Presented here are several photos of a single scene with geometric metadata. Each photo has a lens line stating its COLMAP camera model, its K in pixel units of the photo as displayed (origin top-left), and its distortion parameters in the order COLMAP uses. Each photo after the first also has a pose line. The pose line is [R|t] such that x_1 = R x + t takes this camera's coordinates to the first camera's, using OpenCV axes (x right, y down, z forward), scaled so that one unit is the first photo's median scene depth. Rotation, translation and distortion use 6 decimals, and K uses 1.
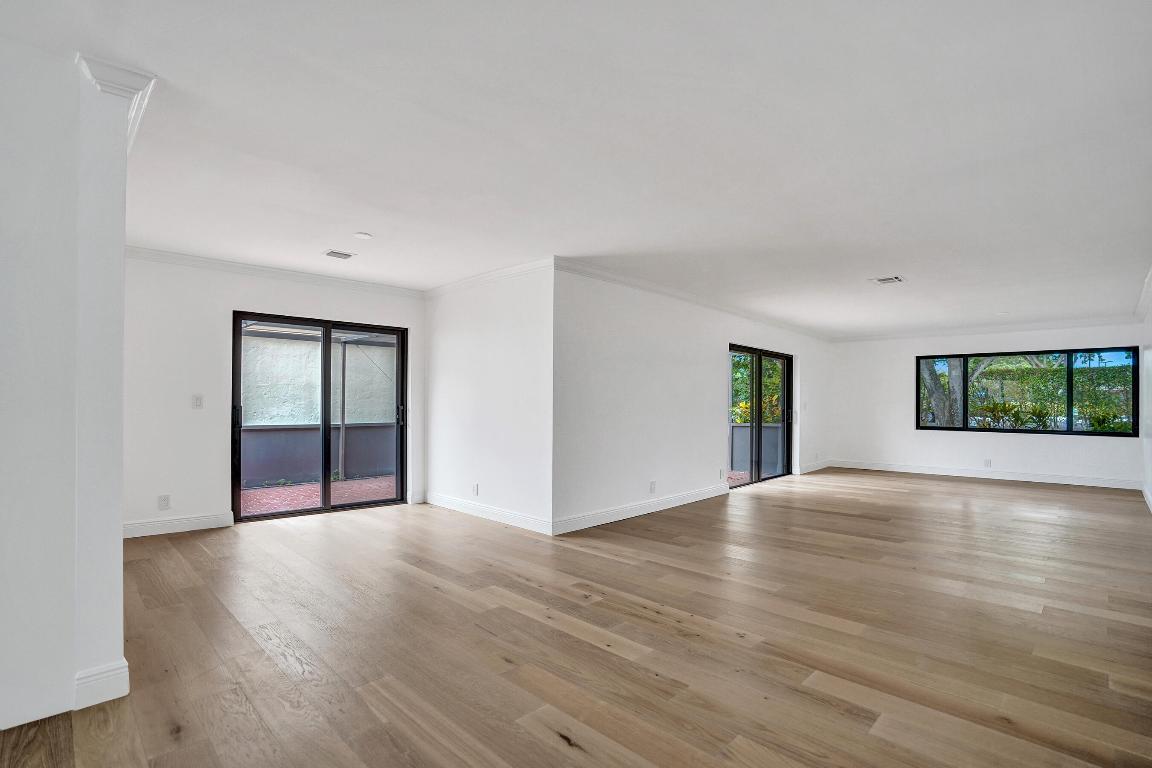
lens RADIAL K [[547.7, 0, 576.3], [0, 547.7, 403.6], [0, 0, 1]] dist [0.000366, 0.000535]
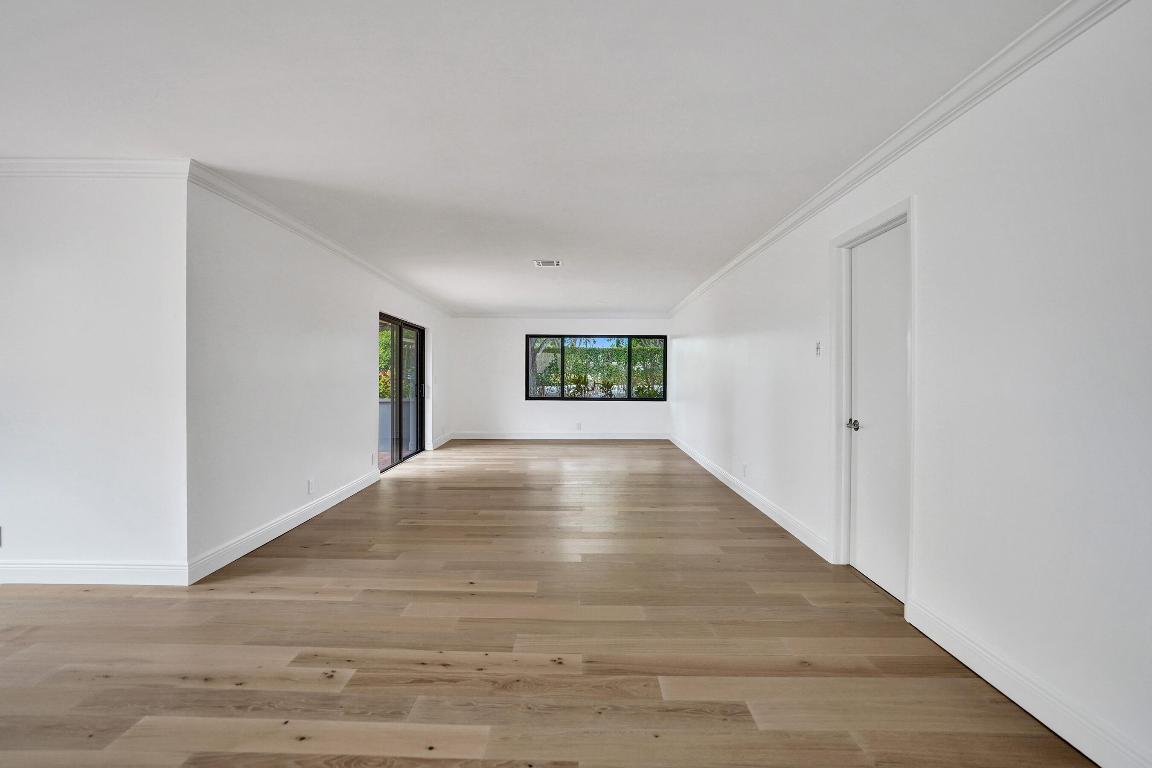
lens RADIAL K [[556.2, 0, 573.9], [0, 556.2, 351.5], [0, 0, 1]] dist [-0.035477, 0.022648]
pose [[0.736486, 0.029006, 0.675830, -0.143336], [-0.000049, 0.999083, -0.042826, -0.006249], [-0.676452, 0.031508, 0.735812, 0.193677]]
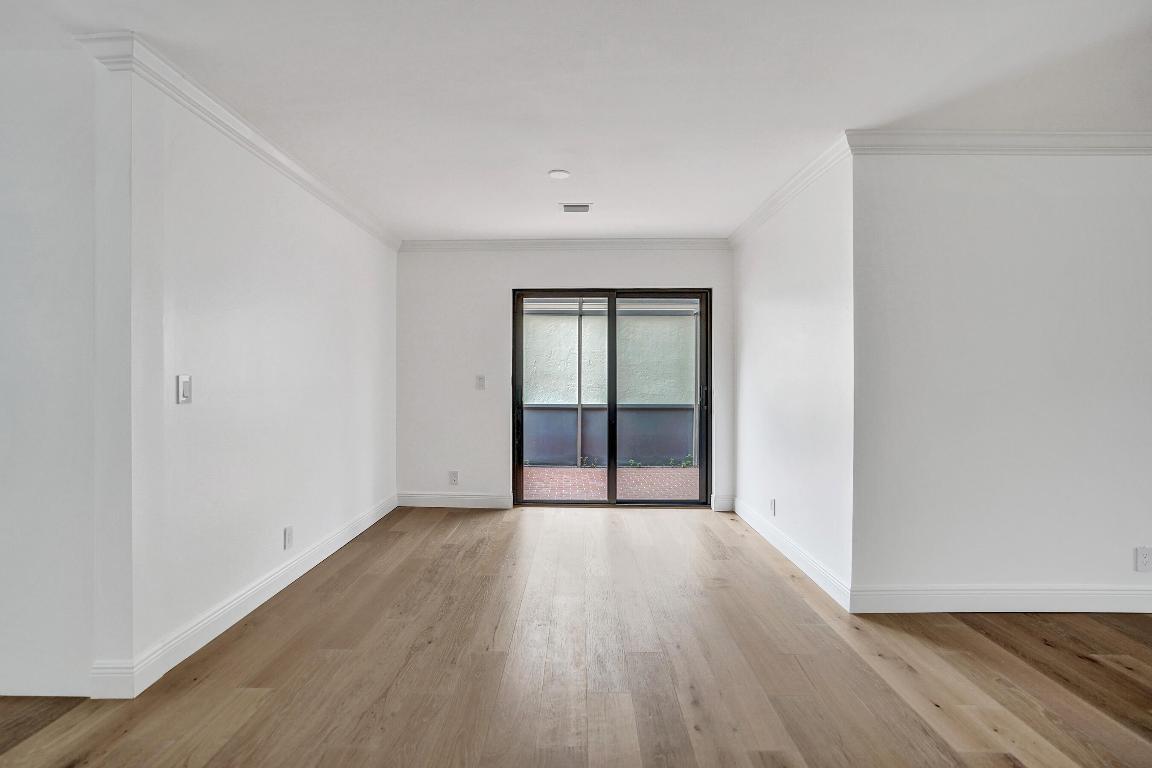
lens RADIAL K [[544.0, 0, 576.0], [0, 544.0, 384.0], [0, 0, 1]] dist [0.022994, 0.000088]
pose [[0.692686, 0.005755, -0.721217, 0.159904], [0.001545, 0.999954, 0.009463, -0.005428], [0.721238, -0.007670, 0.692645, 0.365758]]
